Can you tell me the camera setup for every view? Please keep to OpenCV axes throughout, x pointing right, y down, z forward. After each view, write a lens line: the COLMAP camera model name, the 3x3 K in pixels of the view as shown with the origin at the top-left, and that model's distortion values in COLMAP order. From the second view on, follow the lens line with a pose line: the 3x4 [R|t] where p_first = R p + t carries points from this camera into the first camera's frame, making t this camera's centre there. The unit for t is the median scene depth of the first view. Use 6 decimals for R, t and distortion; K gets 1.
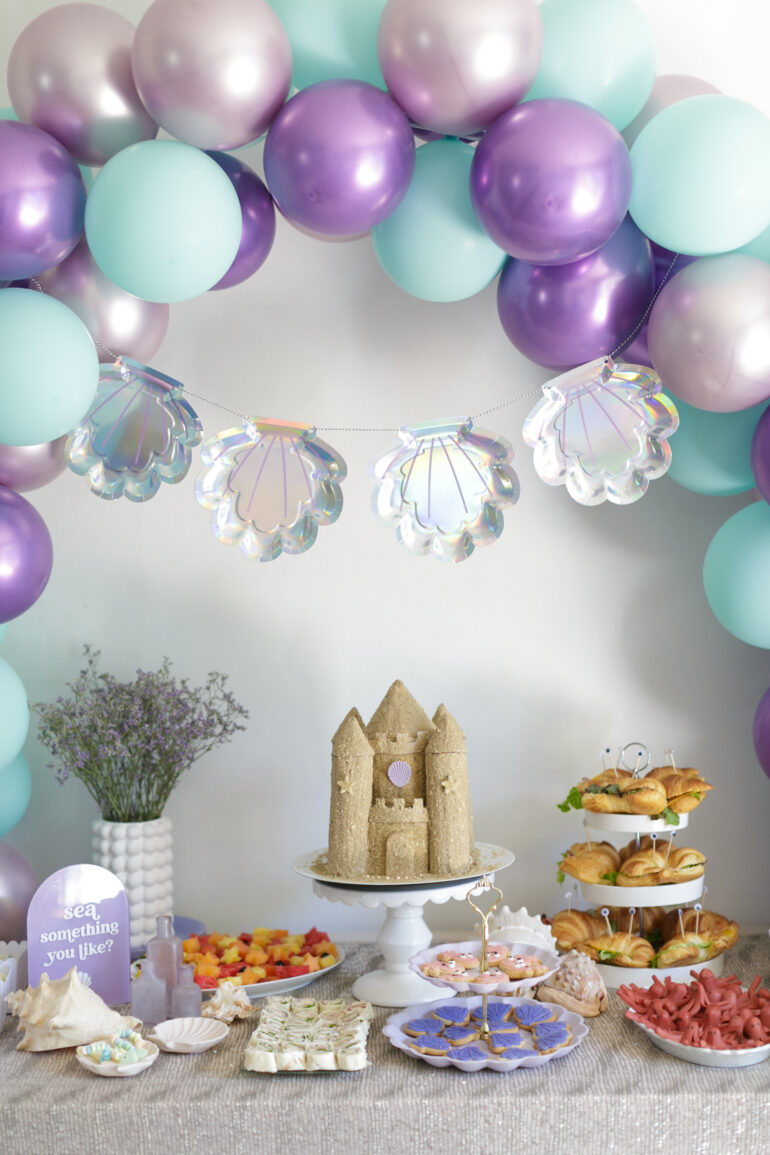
lens RADIAL K [[1678.0, 0, 373.3], [0, 1678.0, 587.8], [0, 0, 1]] dist [0.016583, 0.001860]
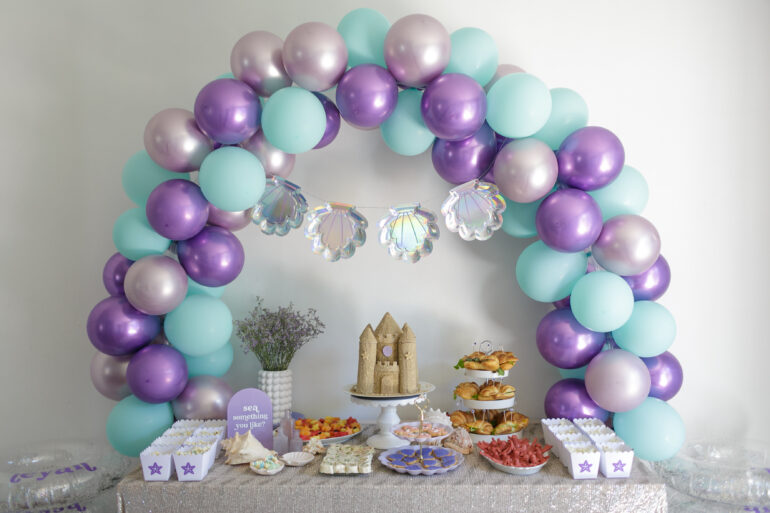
lens RADIAL K [[733.6, 0, 385.0], [0, 733.6, 256.5], [0, 0, 1]] dist [0.009974, -0.001562]
pose [[0.999838, 0.017670, 0.003452, 0.006023], [-0.017535, 0.999204, -0.035845, 0.013473], [-0.004082, 0.035778, 0.999351, -0.049852]]
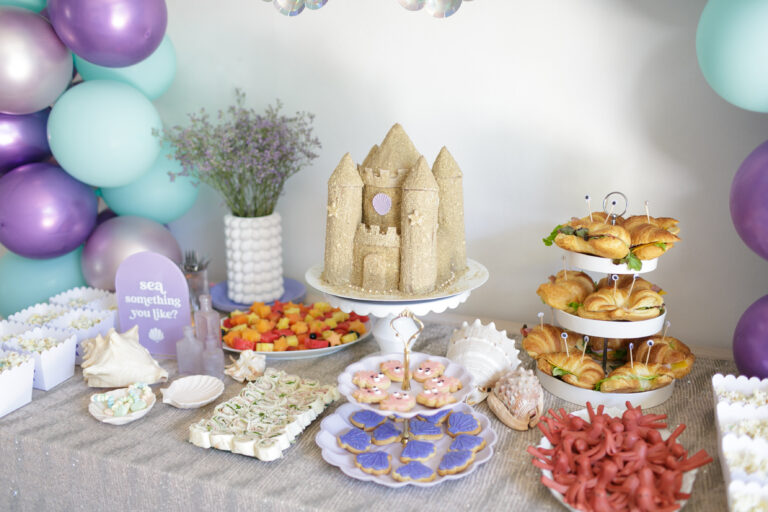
lens RADIAL K [[731.7, 0, 384.0], [0, 731.7, 256.0], [0, 0, 1]] dist [0.009974, -0.001562]
pose [[0.938220, 0.111823, -0.327473, 0.187552], [-0.034795, 0.972037, 0.232234, 0.027481], [0.344285, -0.206493, 0.915876, 0.524294]]
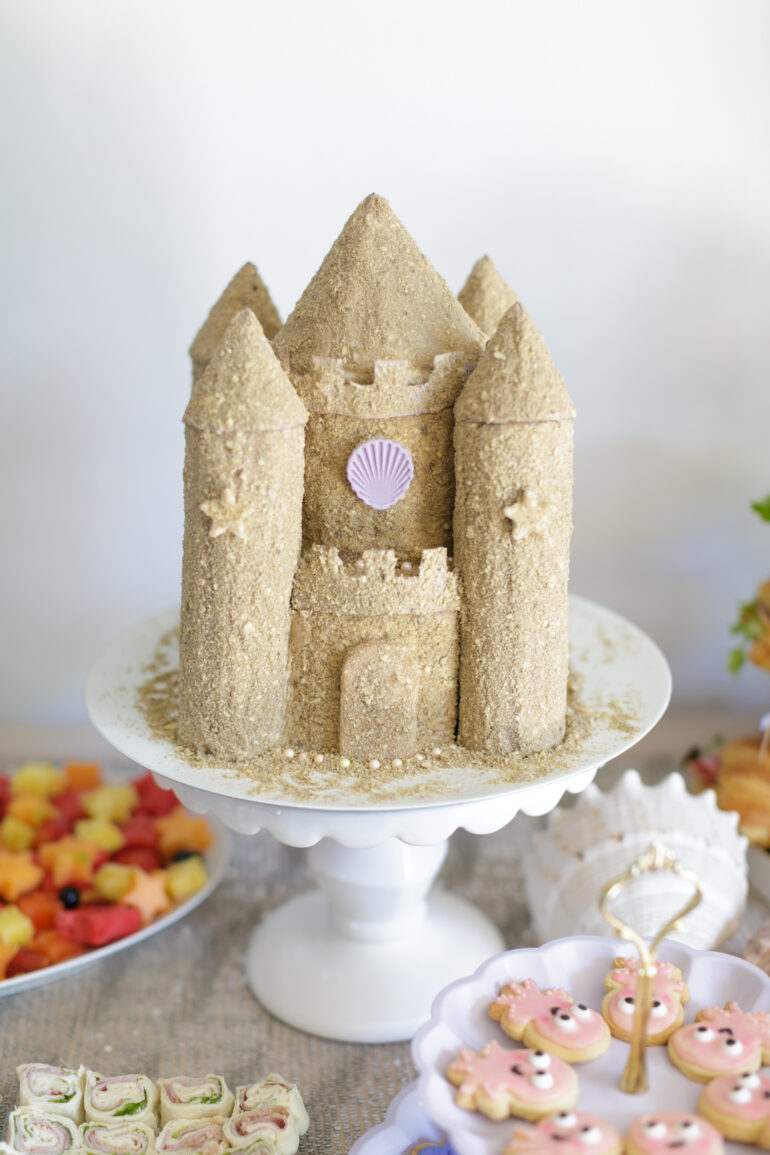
lens RADIAL K [[1730.4, 0, 385.0], [0, 1730.4, 577.5], [0, 0, 1]] dist [-0.027597, 0.041576]
pose [[0.997529, -0.002438, 0.070209, -0.008693], [-0.019830, 0.948982, 0.314706, 0.017790], [-0.067394, -0.315320, 0.946589, 0.649490]]
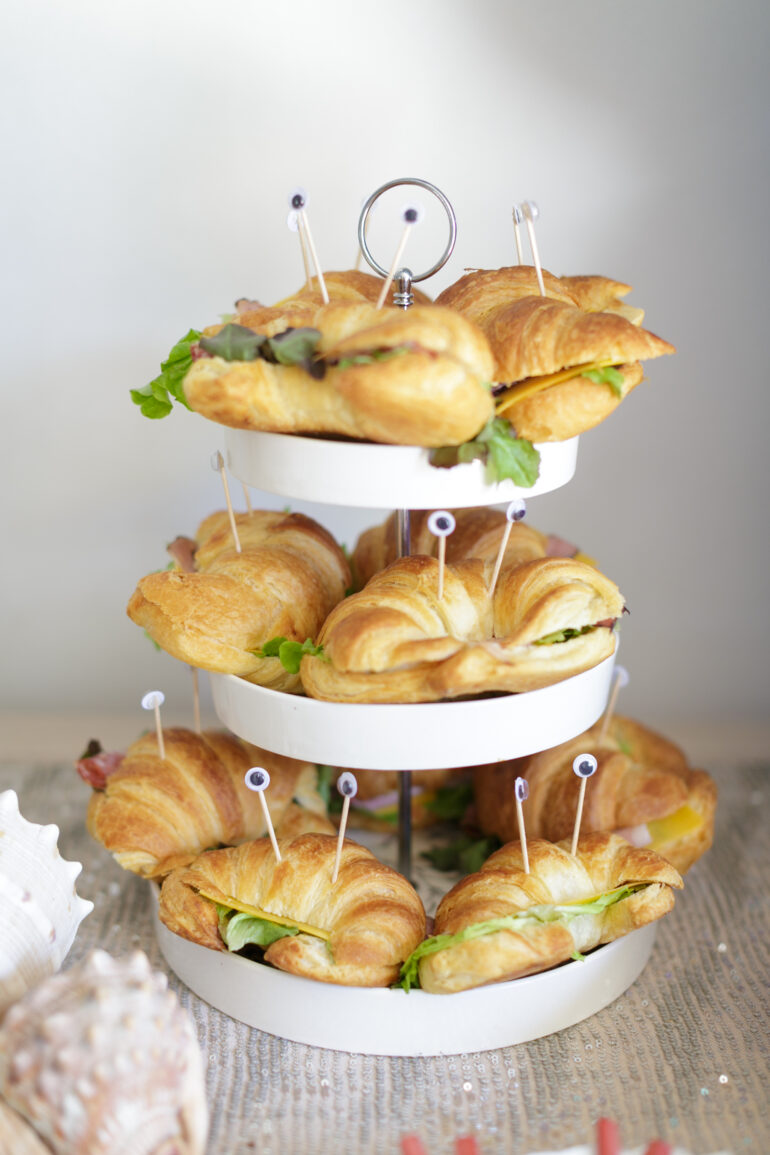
lens RADIAL K [[1730.4, 0, 385.0], [0, 1730.4, 577.5], [0, 0, 1]] dist [-0.027597, 0.041576]
pose [[0.999030, 0.025253, 0.036081, 0.153829], [-0.034096, 0.962050, 0.270736, 0.083985], [-0.027875, -0.271703, 0.961977, 0.756388]]
